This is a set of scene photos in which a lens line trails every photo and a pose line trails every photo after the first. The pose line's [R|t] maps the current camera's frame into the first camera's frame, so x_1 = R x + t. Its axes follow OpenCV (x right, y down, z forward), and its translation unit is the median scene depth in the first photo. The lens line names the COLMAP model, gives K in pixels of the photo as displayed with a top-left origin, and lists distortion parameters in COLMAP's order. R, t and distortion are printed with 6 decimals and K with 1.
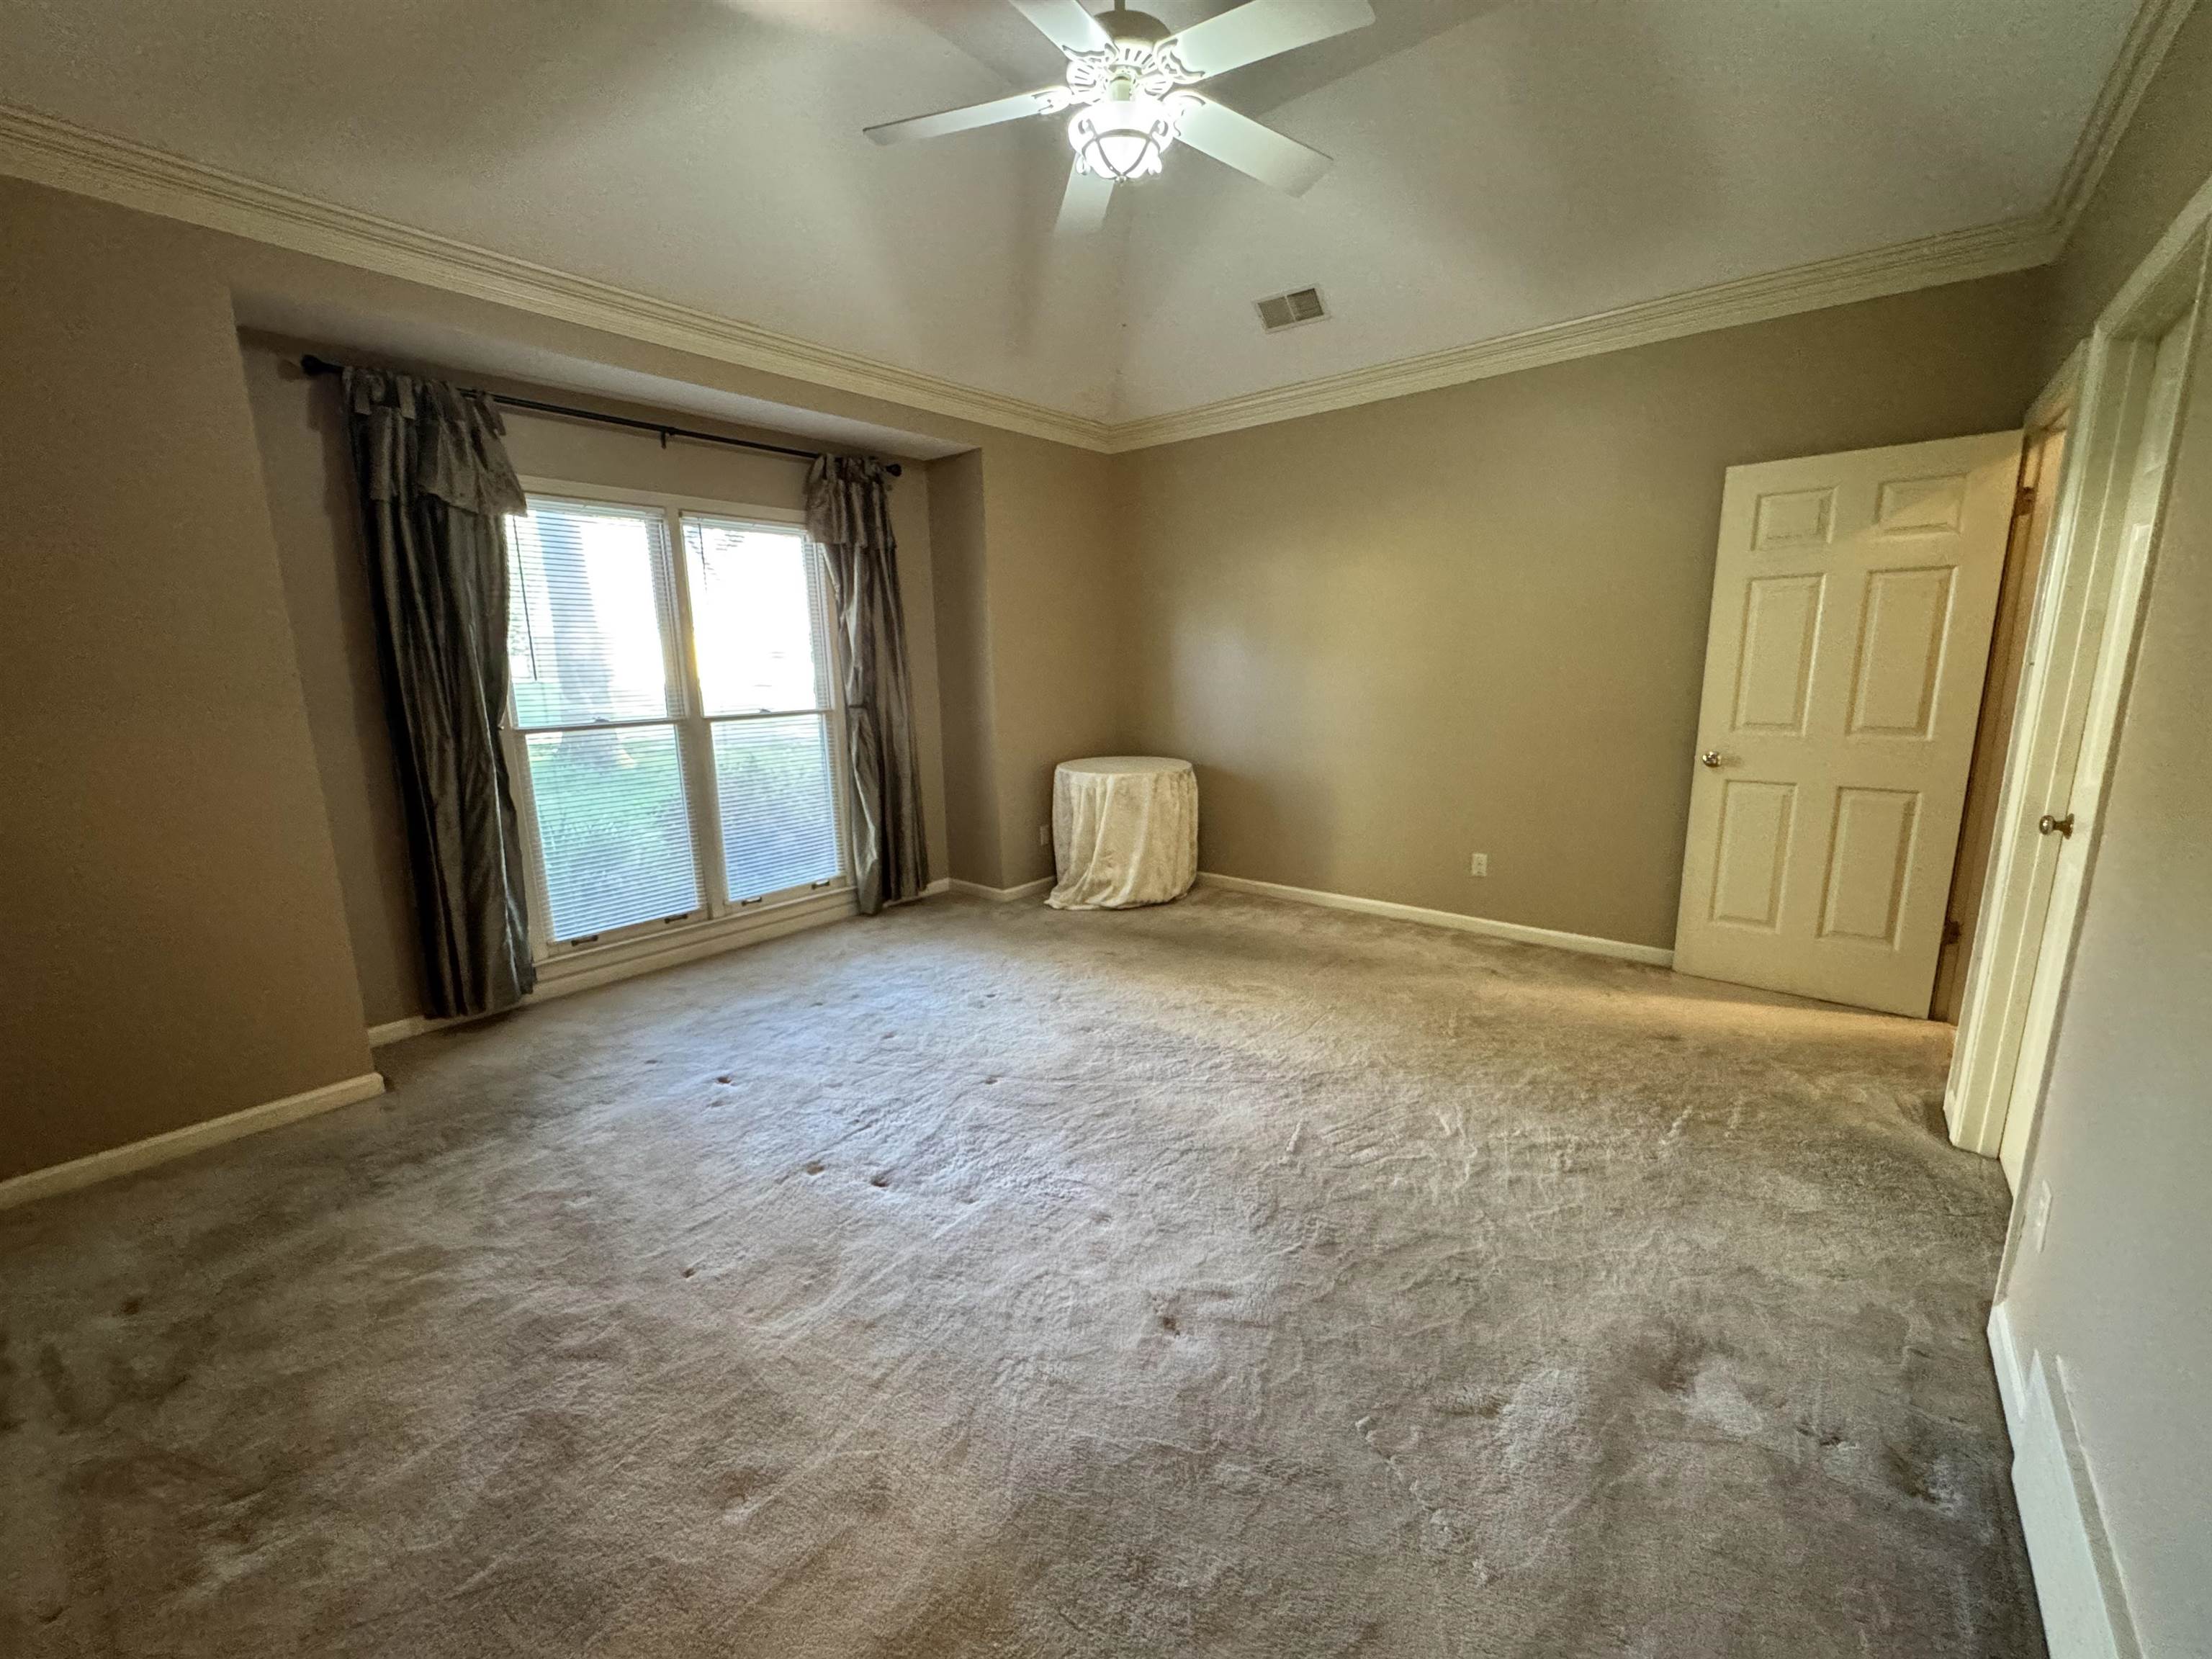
lens RADIAL K [[889.2, 0, 1111.8], [0, 889.2, 822.0], [0, 0, 1]] dist [-0.003731, 0.000361]
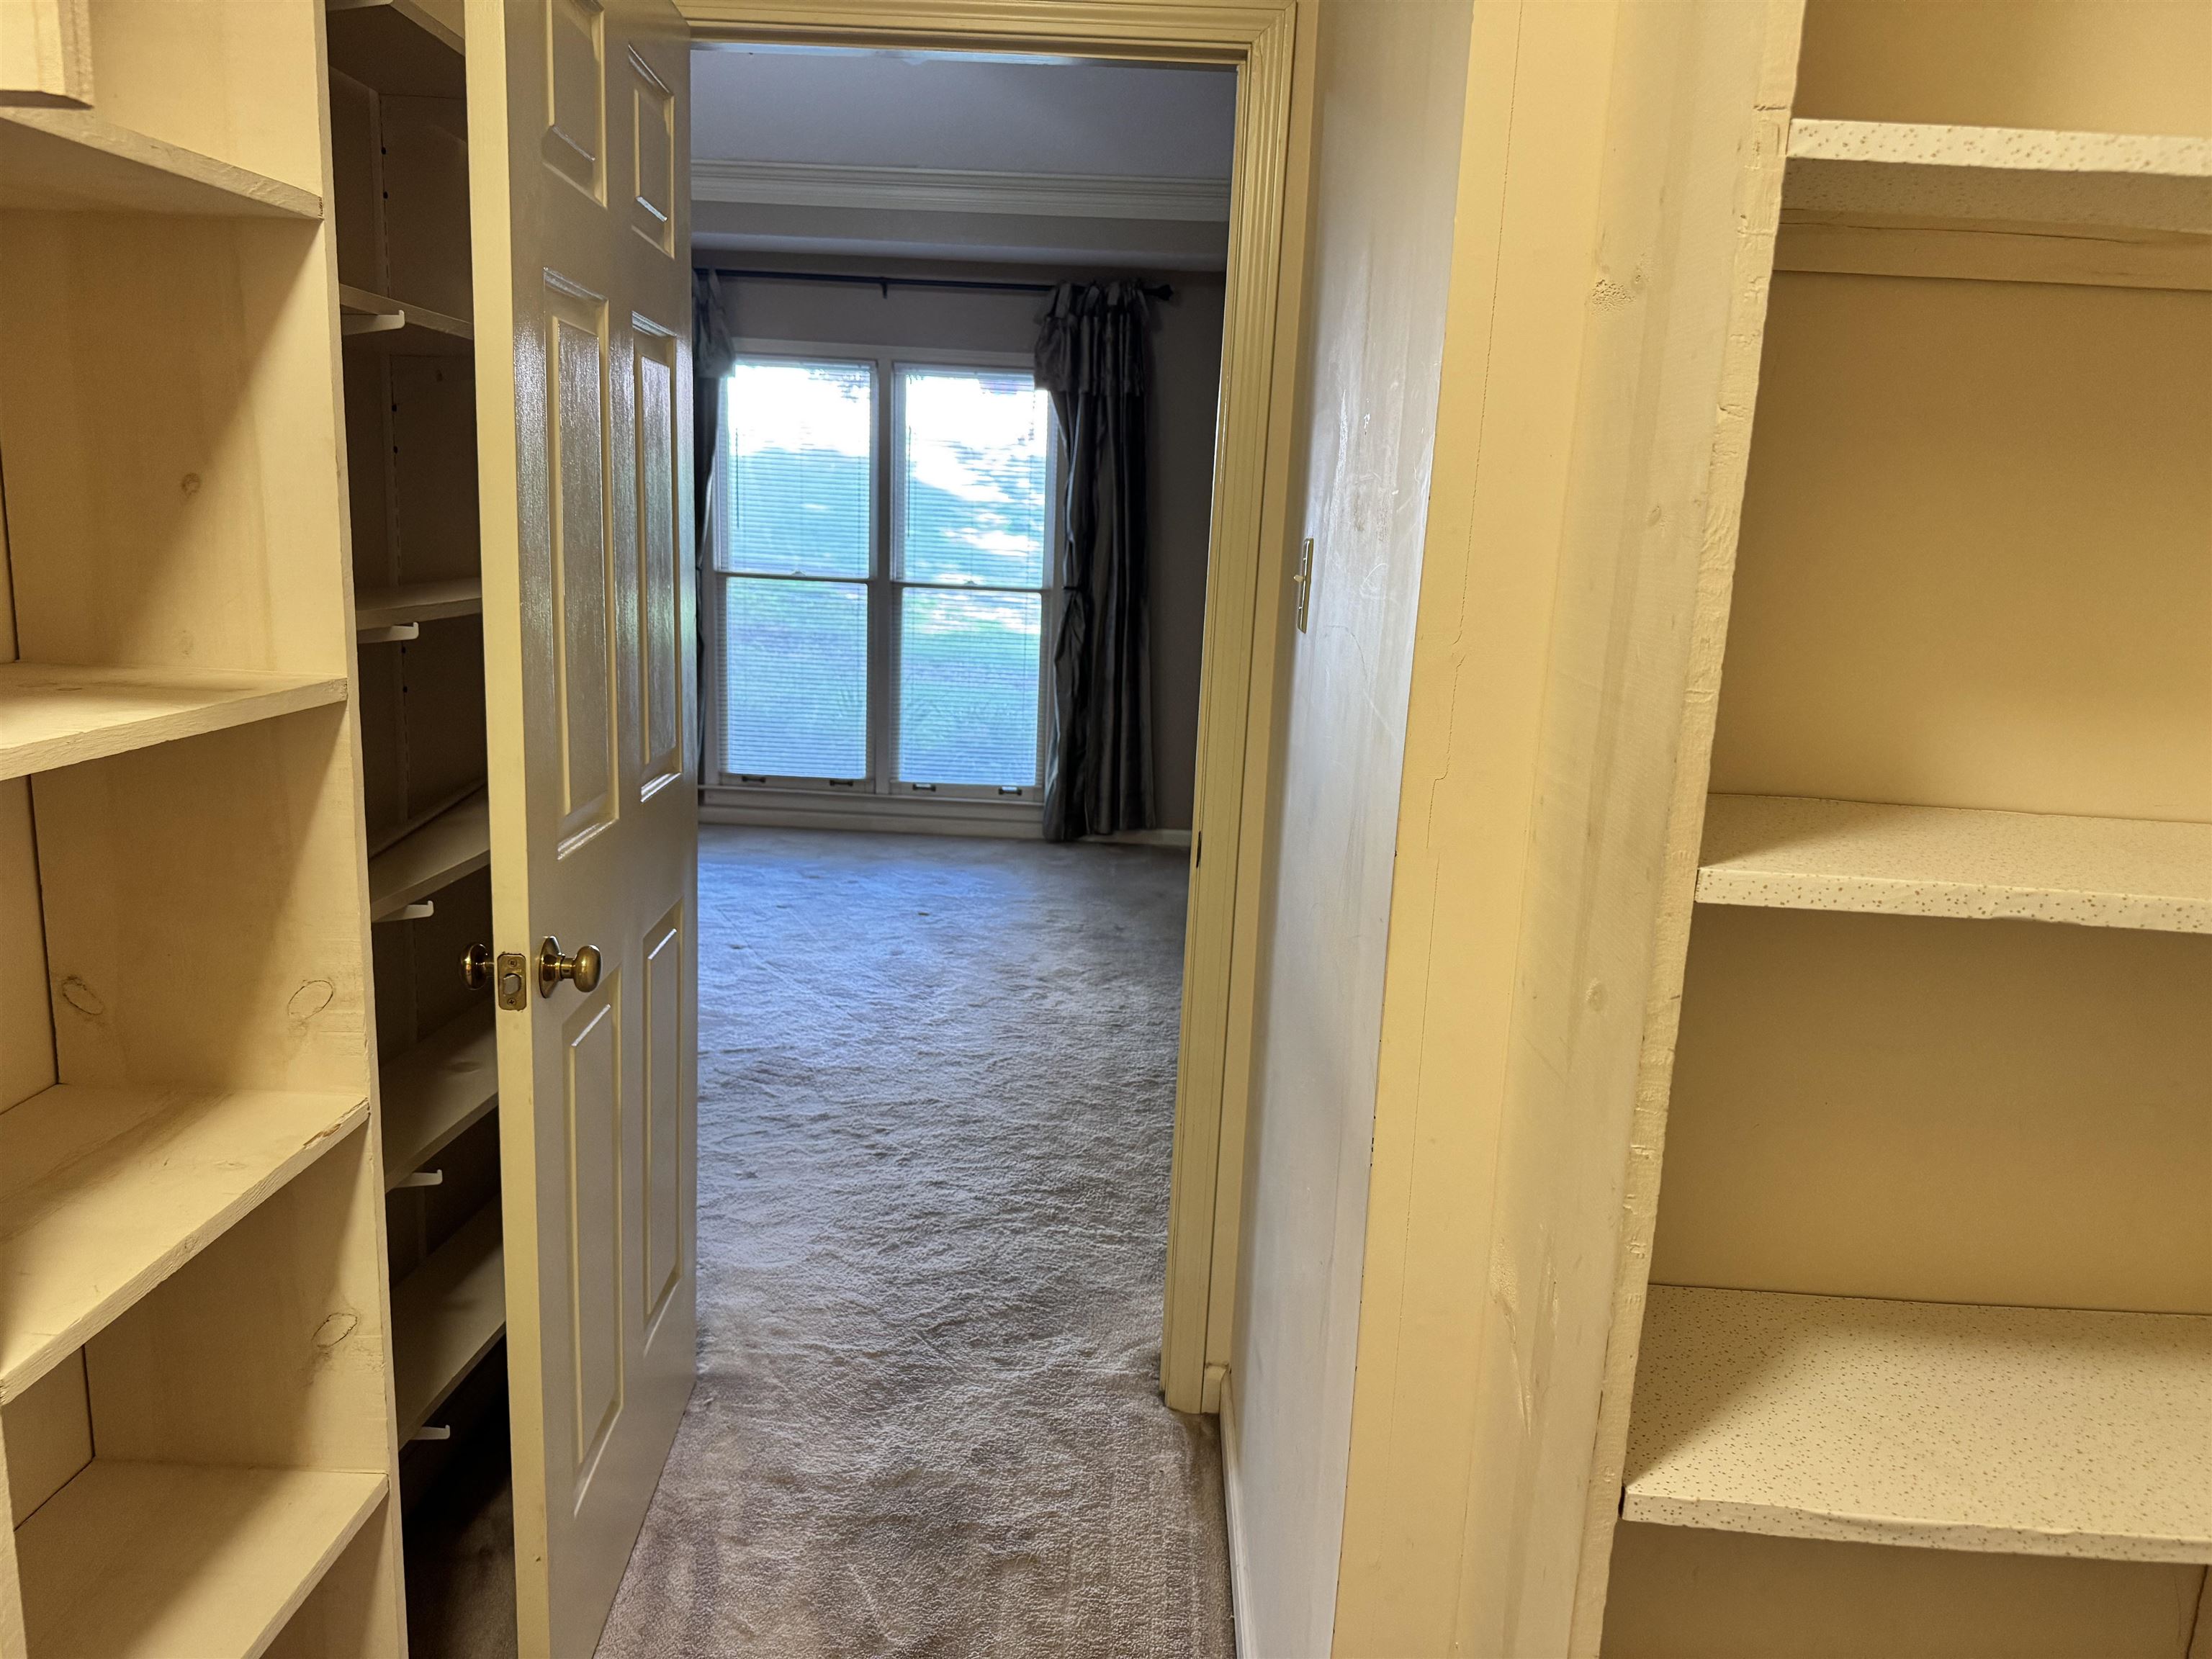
lens RADIAL K [[1563.4, 0, 1118.3], [0, 1563.4, 833.7], [0, 0, 1]] dist [0.078584, -0.003125]
pose [[0.603671, 0.190327, -0.774182, 1.019371], [-0.196479, 0.976650, 0.086898, -0.046053], [0.772643, 0.099652, 0.626970, 0.156088]]
